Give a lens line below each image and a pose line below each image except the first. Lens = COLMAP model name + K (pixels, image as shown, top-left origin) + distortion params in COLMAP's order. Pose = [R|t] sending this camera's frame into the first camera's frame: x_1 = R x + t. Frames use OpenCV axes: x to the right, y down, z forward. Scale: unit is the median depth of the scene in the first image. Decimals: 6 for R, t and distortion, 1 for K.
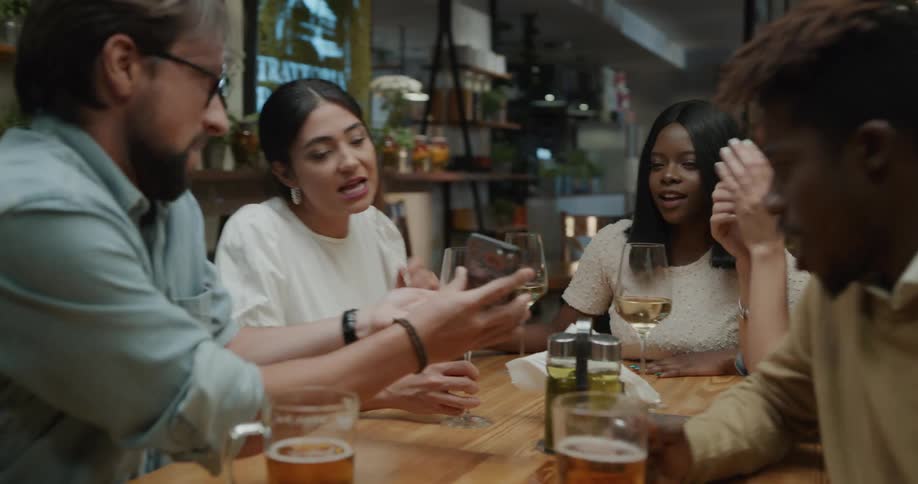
lens RADIAL K [[1054.1, 0, 459.0], [0, 1054.1, 242.0], [0, 0, 1]] dist [-0.036918, 0.001432]
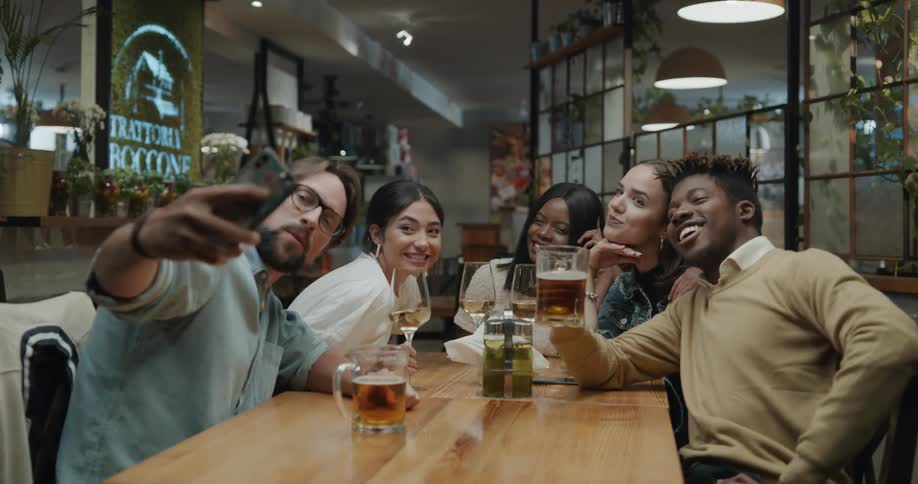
lens RADIAL K [[1054.1, 0, 459.0], [0, 1054.1, 242.0], [0, 0, 1]] dist [-0.036918, 0.001432]
pose [[0.975081, -0.003636, 0.221818, -0.066903], [0.014578, 0.998755, -0.047710, 0.010609], [-0.221369, 0.049754, 0.973920, -0.113552]]
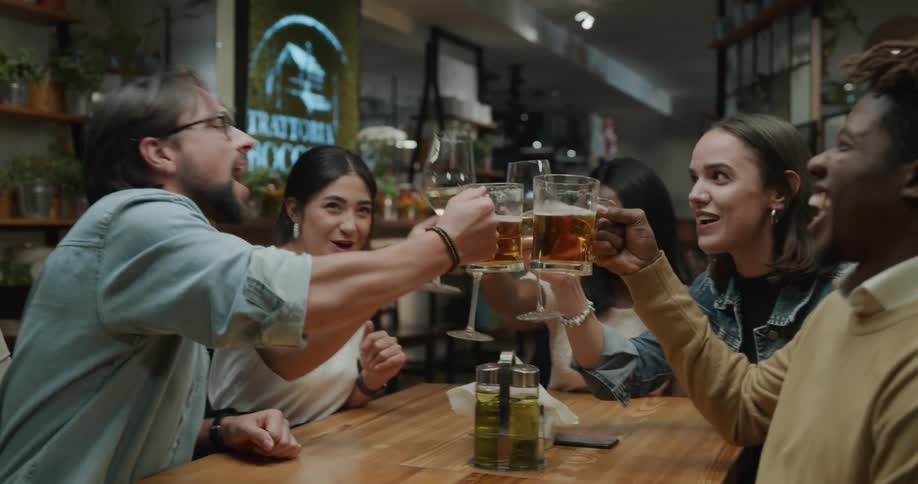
lens RADIAL K [[1054.1, 0, 459.0], [0, 1054.1, 242.0], [0, 0, 1]] dist [-0.036918, 0.001432]
pose [[0.999984, -0.005465, 0.001293, 0.014584], [0.005515, 0.999109, -0.041852, 0.000080], [-0.001063, 0.041858, 0.999123, -0.039223]]
